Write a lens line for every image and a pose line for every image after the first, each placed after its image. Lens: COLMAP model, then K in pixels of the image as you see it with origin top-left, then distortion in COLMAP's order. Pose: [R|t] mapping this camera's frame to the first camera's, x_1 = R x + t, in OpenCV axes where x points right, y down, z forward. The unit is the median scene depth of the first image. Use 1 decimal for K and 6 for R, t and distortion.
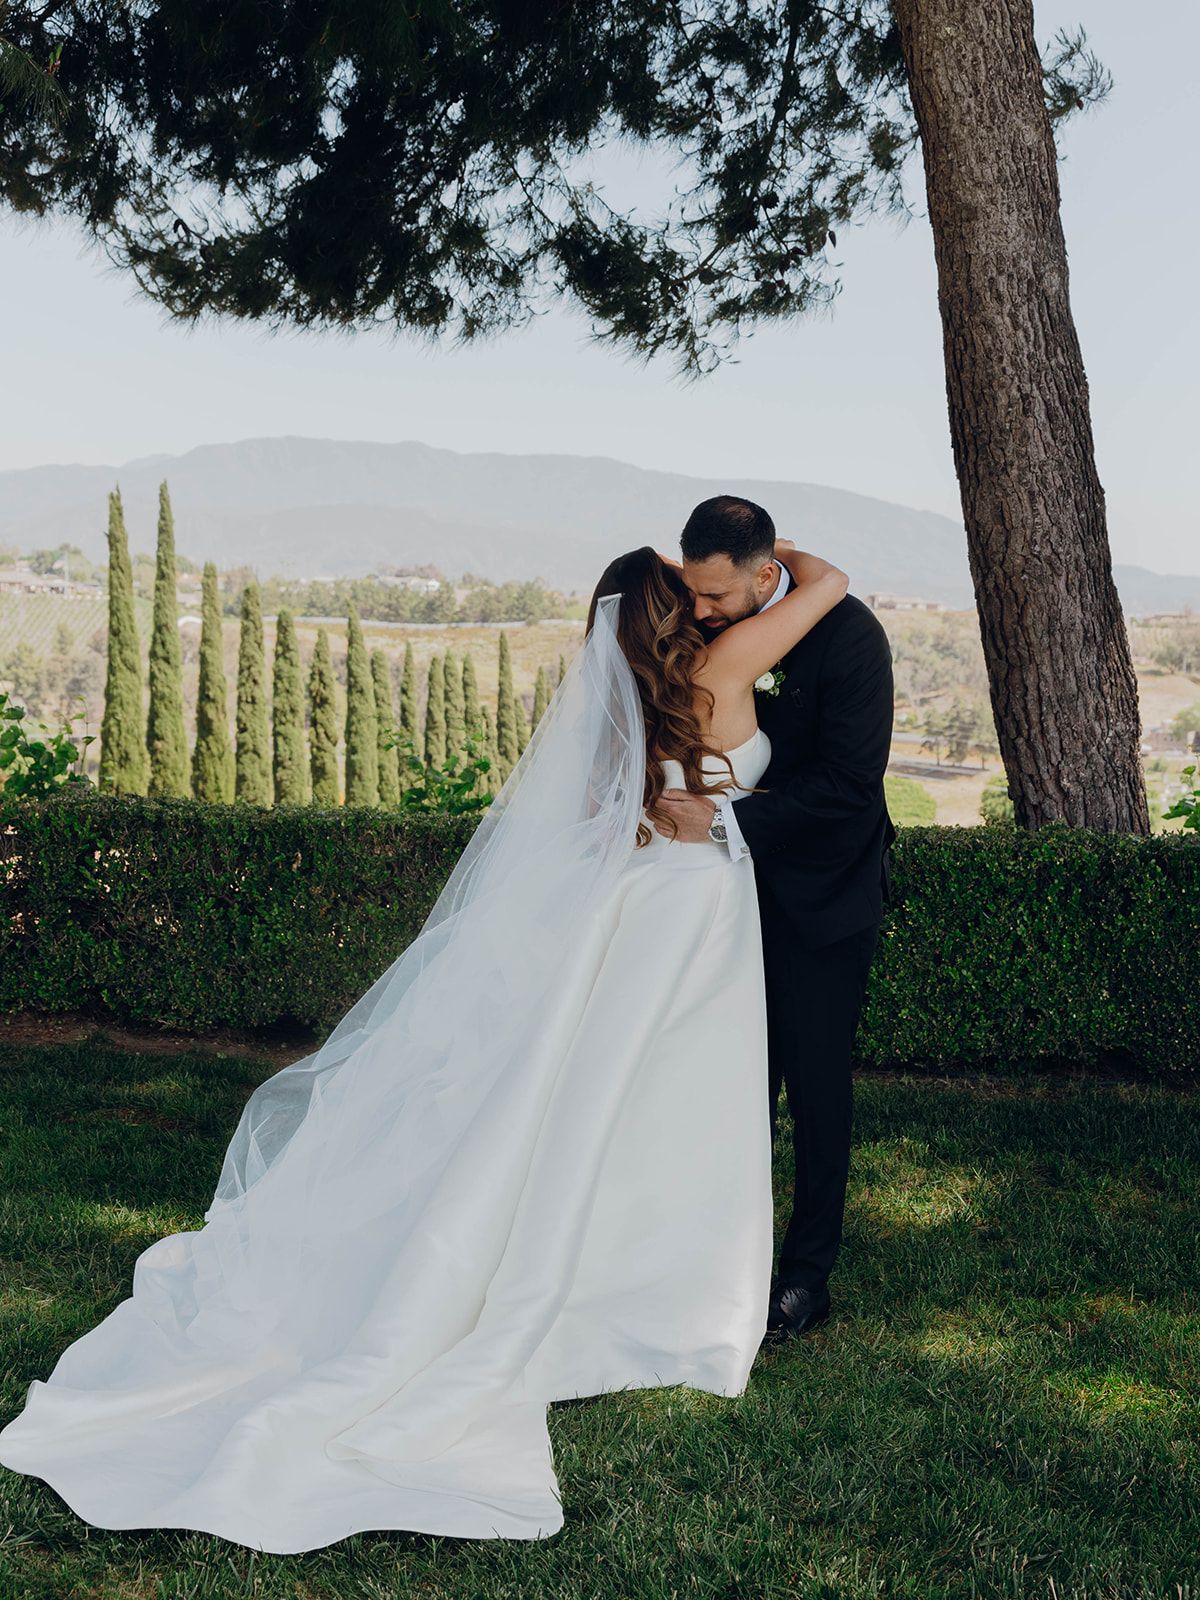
lens RADIAL K [[2203.0, 0, 645.7], [0, 2203.0, 805.8], [0, 0, 1]] dist [-0.001610, 0.086749]
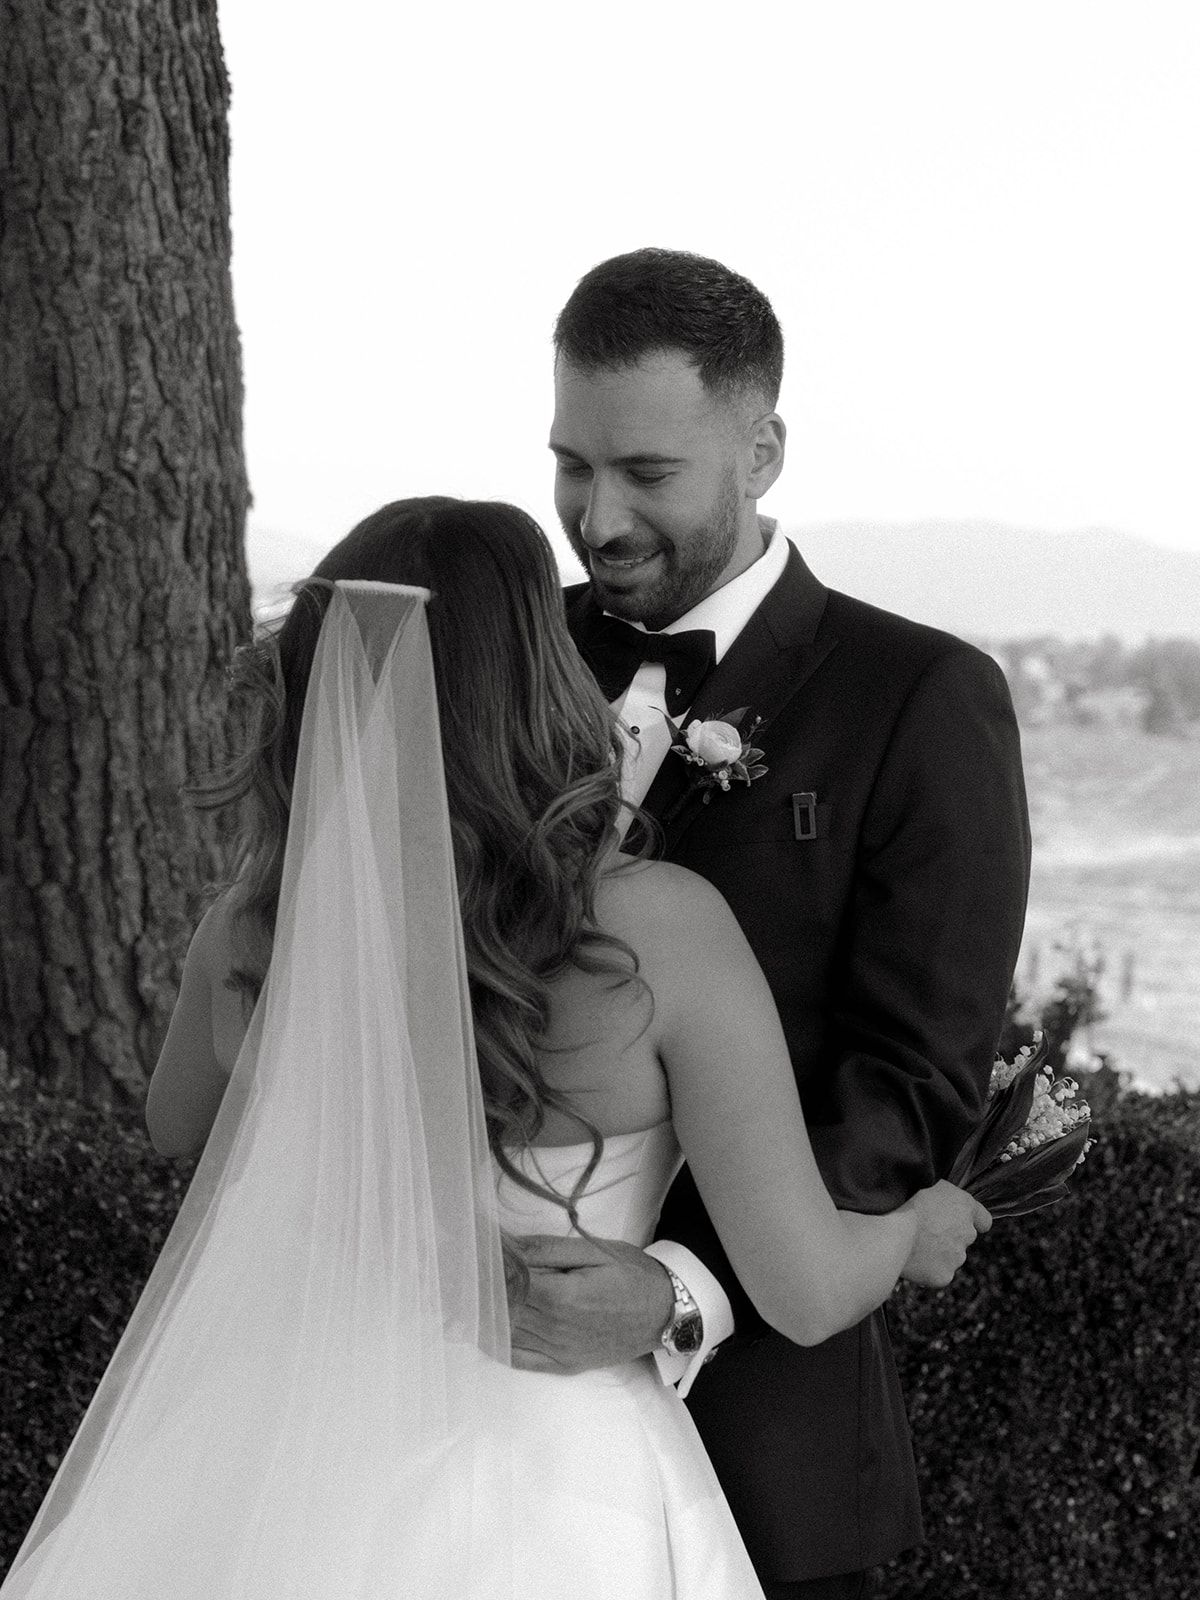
lens RADIAL K [[4137.8, 0, 523.6], [0, 4137.8, 833.9], [0, 0, 1]] dist [0.024920, -0.177466]
pose [[0.883509, -0.013401, 0.468223, -0.138032], [0.017912, 0.999826, -0.005183, -0.036679], [-0.468072, 0.012966, 0.883595, 0.242822]]
